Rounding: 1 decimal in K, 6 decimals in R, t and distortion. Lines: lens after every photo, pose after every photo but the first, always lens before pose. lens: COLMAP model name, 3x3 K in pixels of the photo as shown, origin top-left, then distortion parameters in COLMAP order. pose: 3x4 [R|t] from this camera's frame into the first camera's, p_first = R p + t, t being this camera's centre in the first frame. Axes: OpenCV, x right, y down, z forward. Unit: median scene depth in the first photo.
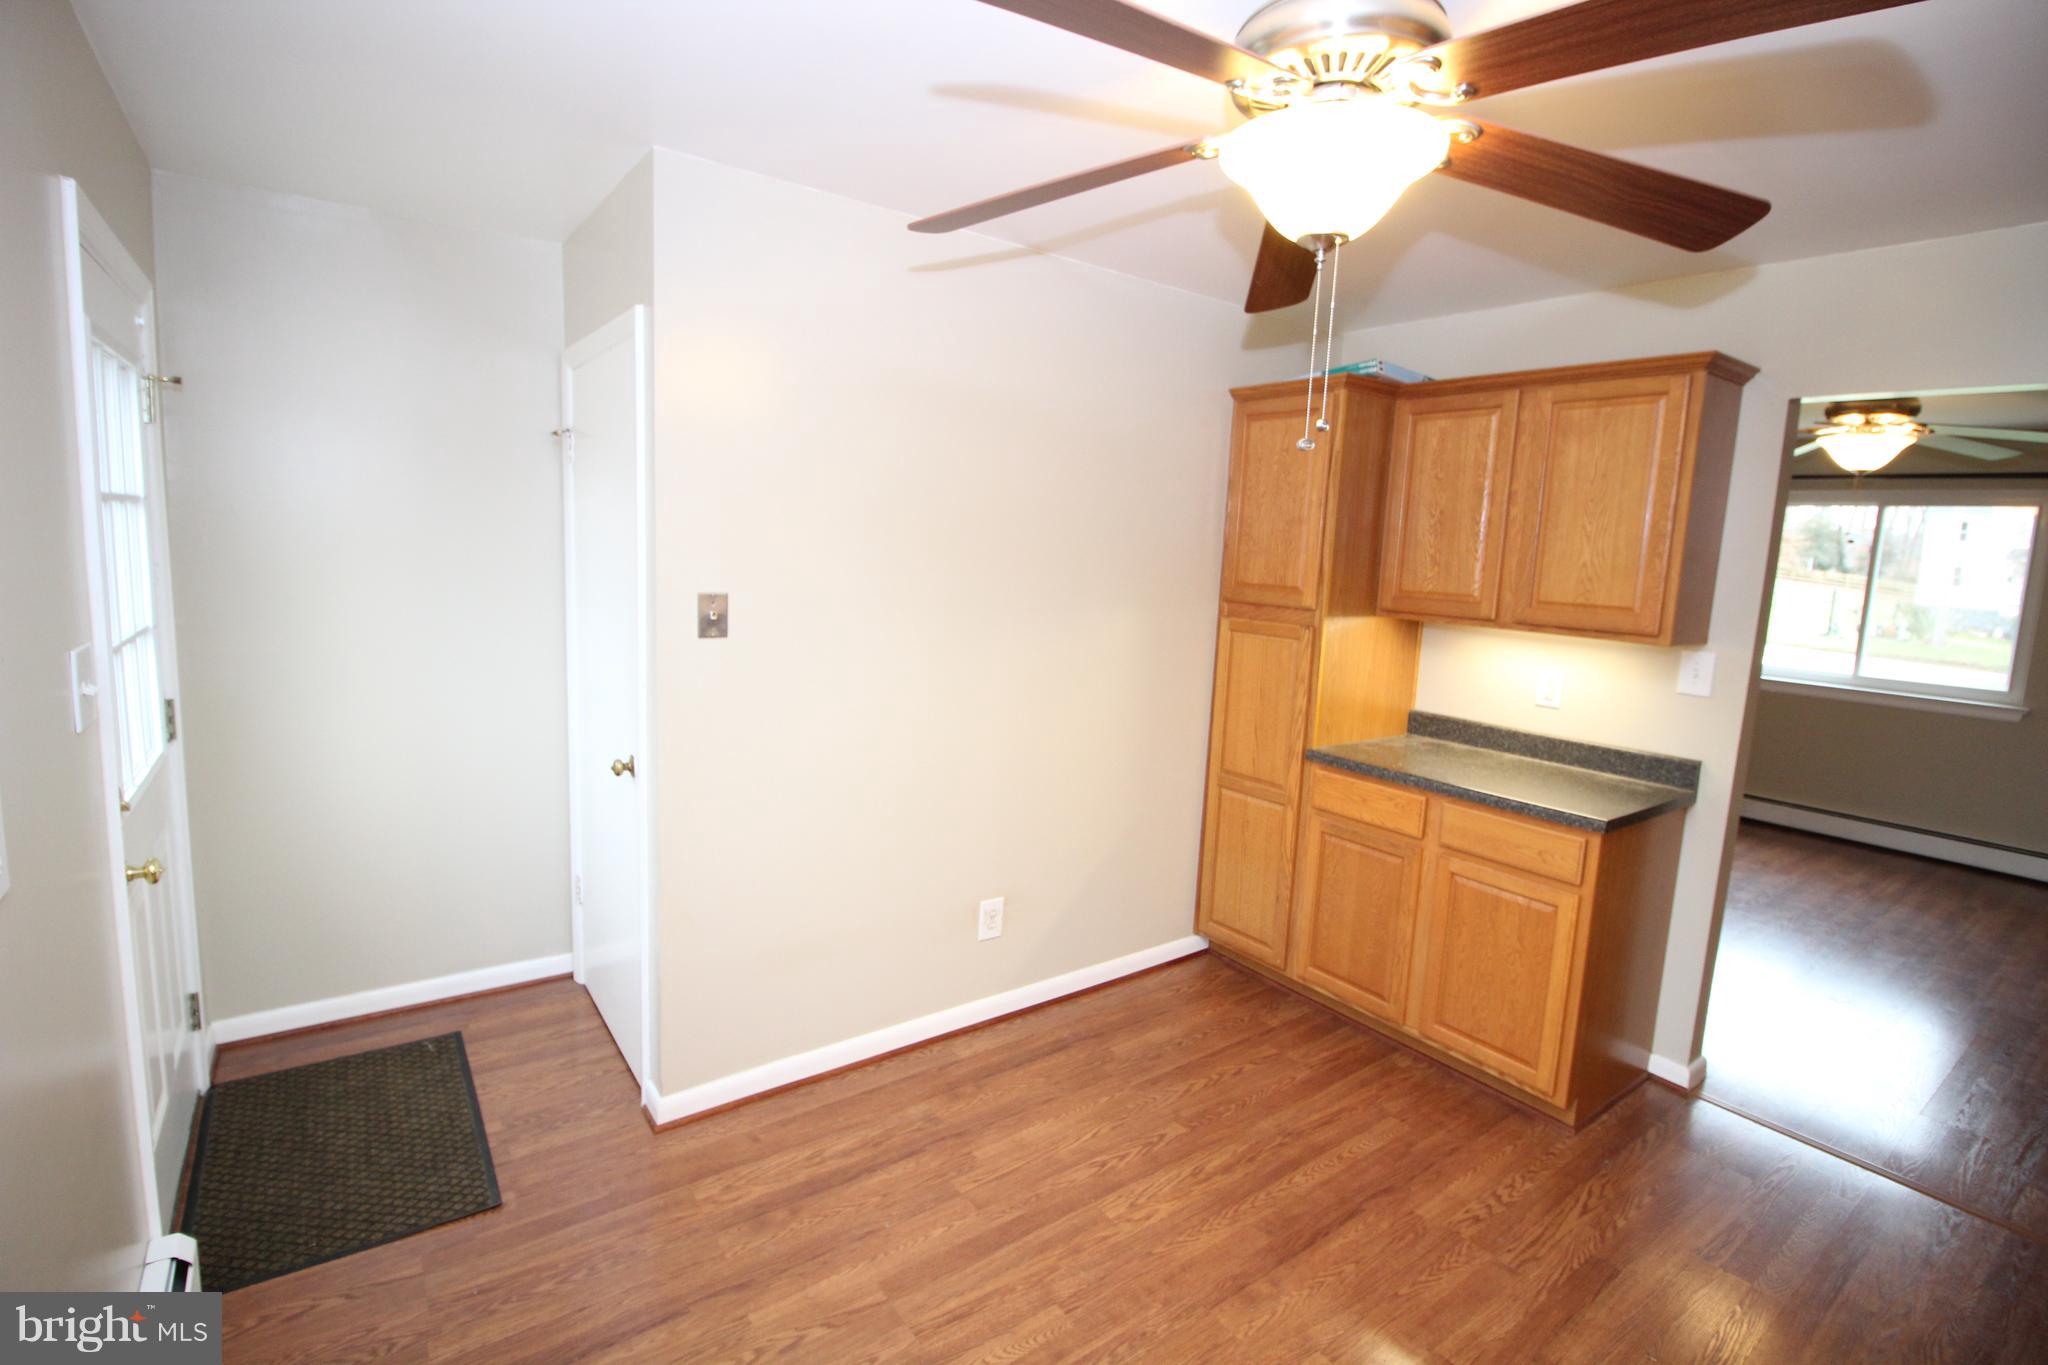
lens RADIAL K [[941.6, 0, 1021.7], [0, 941.6, 671.7], [0, 0, 1]] dist [-0.003340, -0.010511]
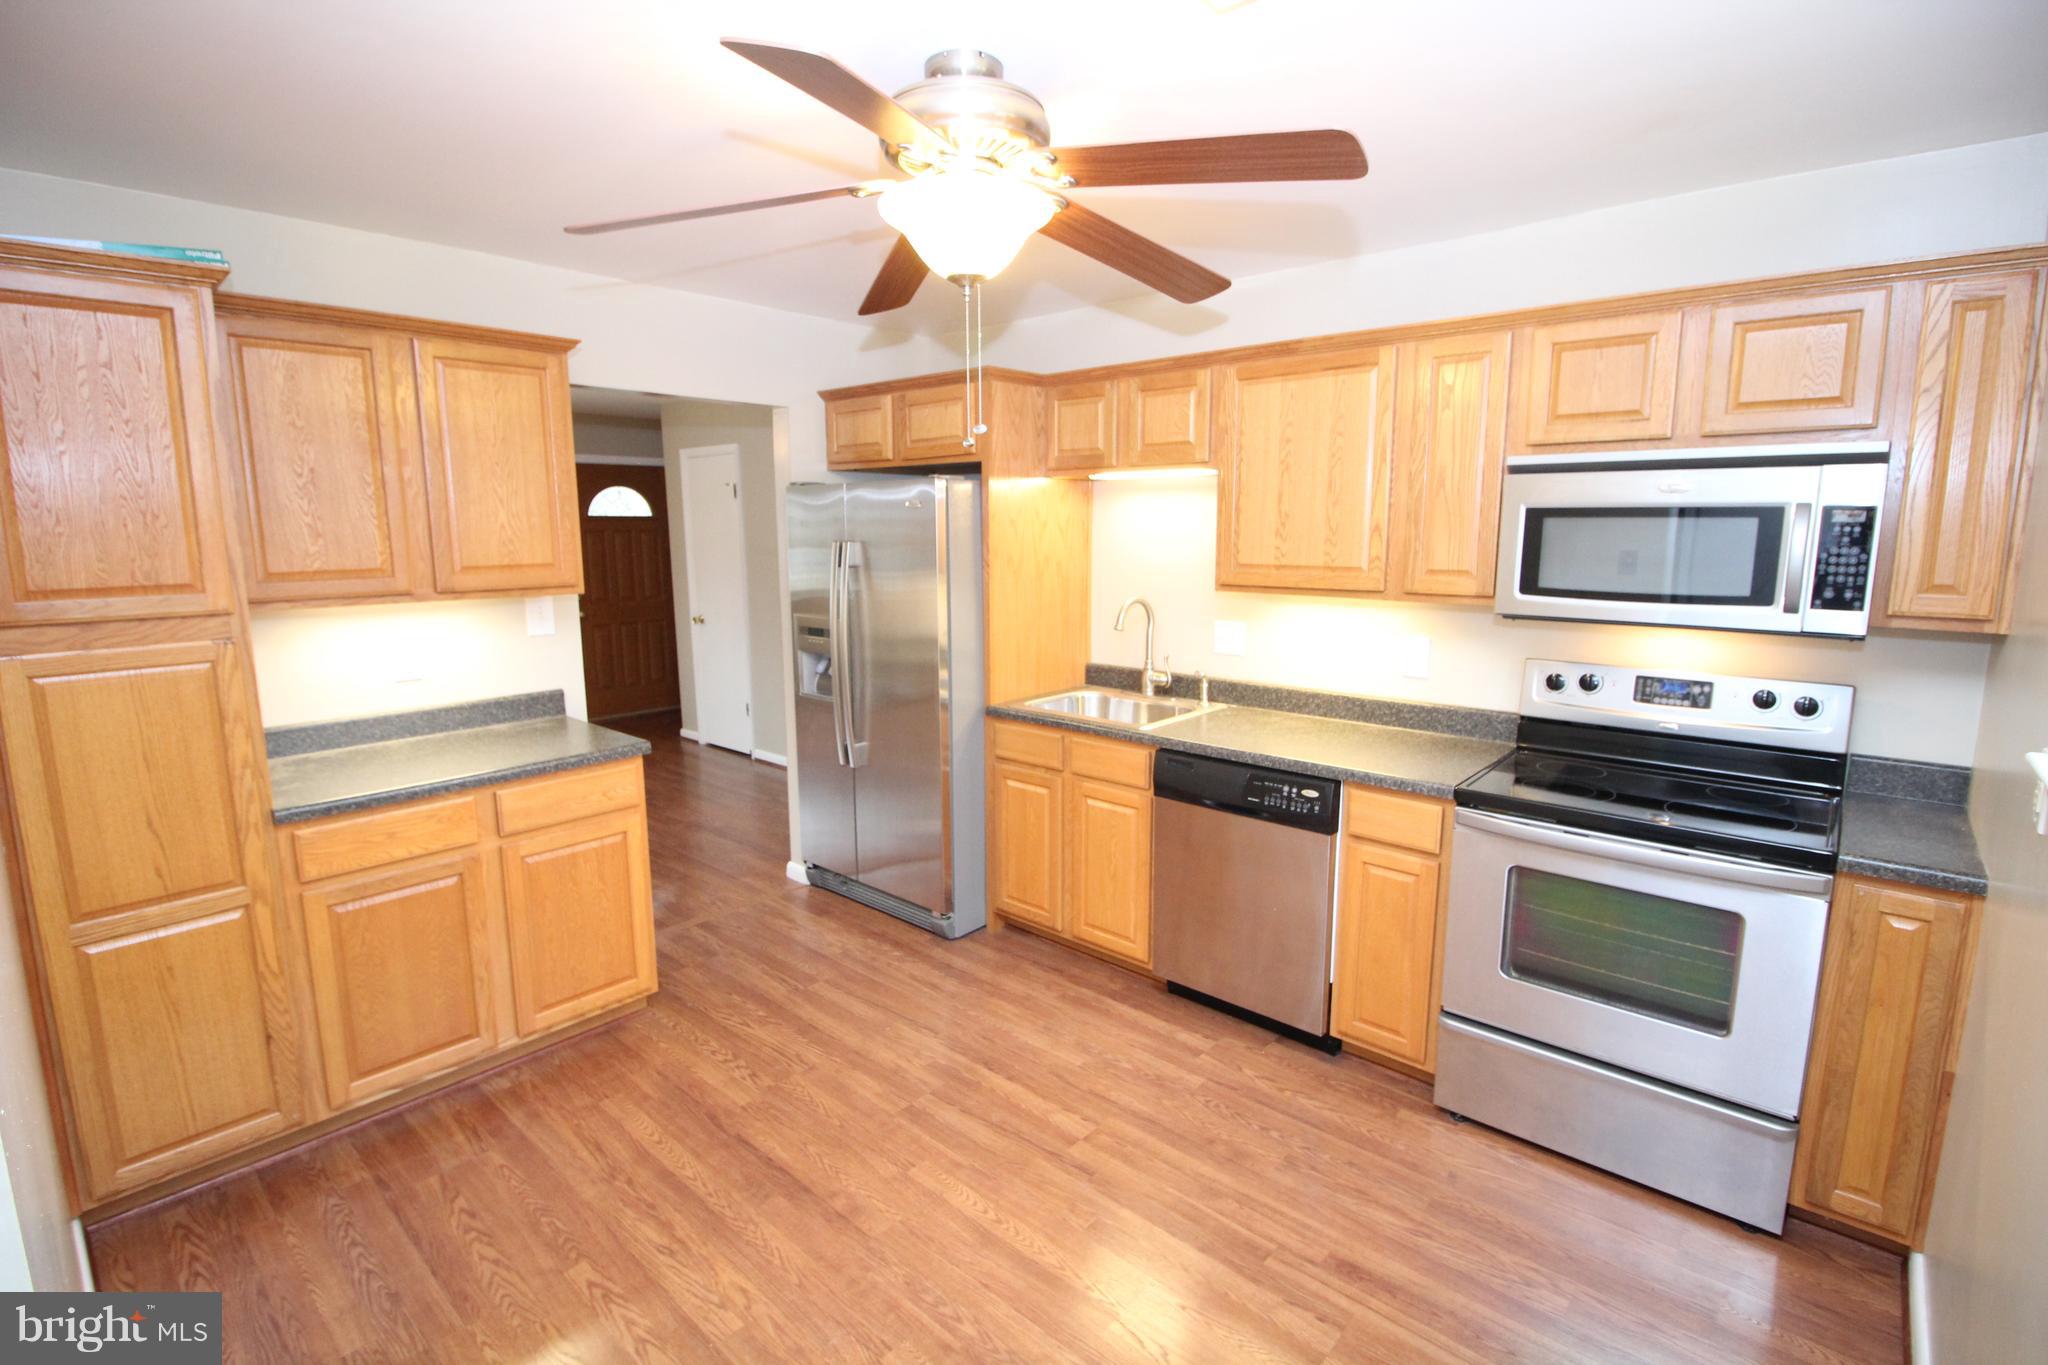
lens RADIAL K [[941.6, 0, 1020.2], [0, 941.6, 671.8], [0, 0, 1]] dist [-0.003340, -0.010511]
pose [[-0.205943, -0.196880, 0.958554, -0.537115], [0.128273, 0.965668, 0.225900, -0.121414], [-0.970120, 0.169479, -0.173619, 0.662523]]
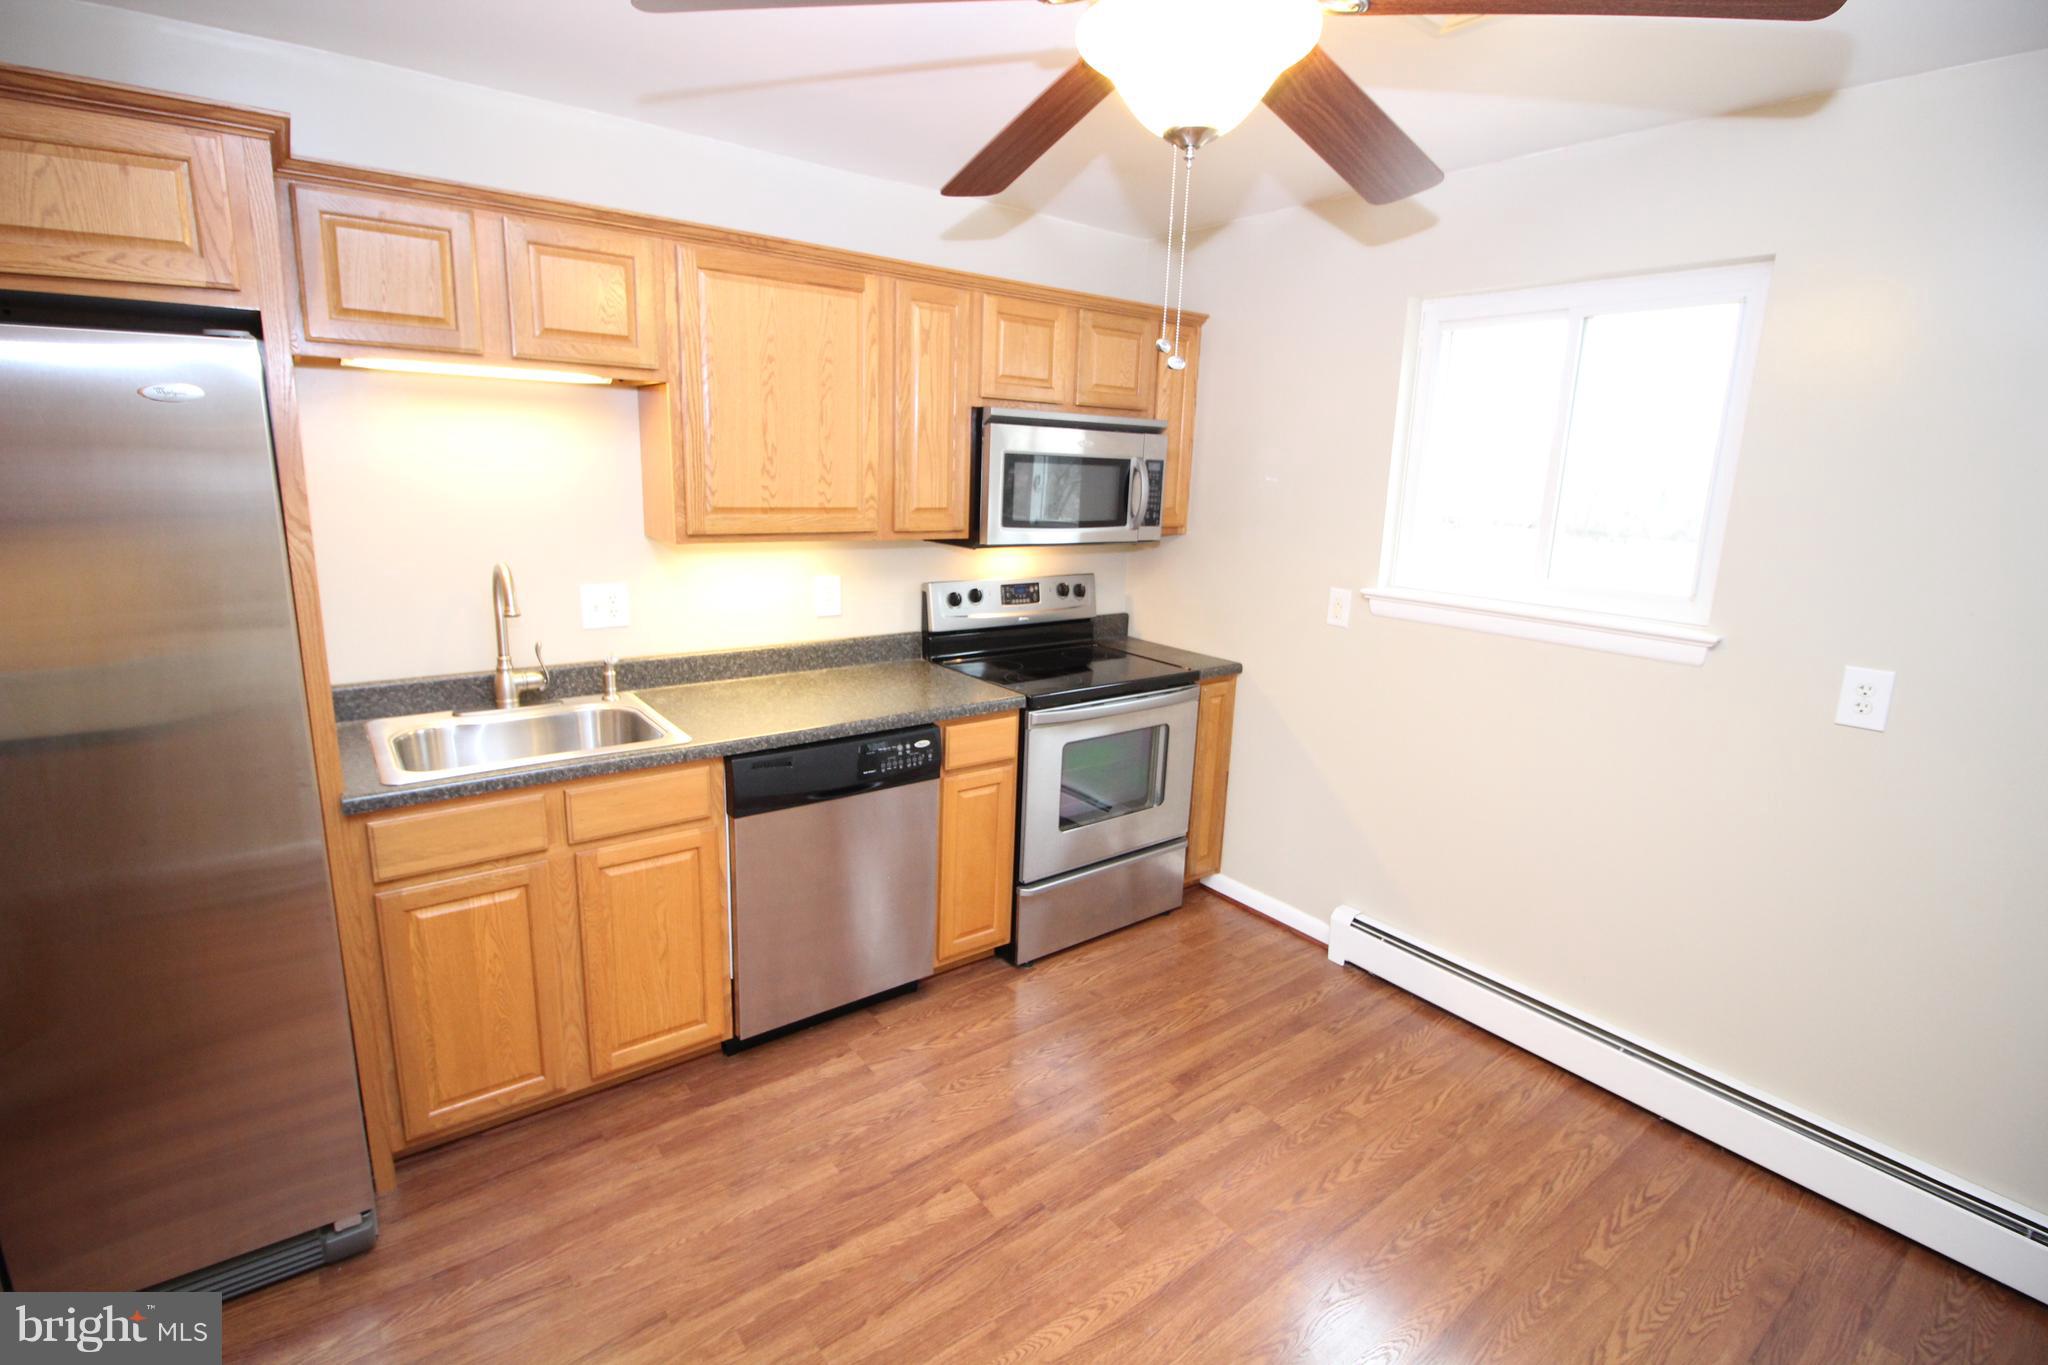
lens RADIAL K [[941.6, 0, 1023.6], [0, 941.6, 670.1], [0, 0, 1]] dist [-0.003340, -0.010511]
pose [[-0.996526, -0.075432, -0.035303, 0.255585], [-0.082987, 0.935146, 0.344406, -0.146498], [0.007034, 0.346139, -0.938157, 1.093442]]
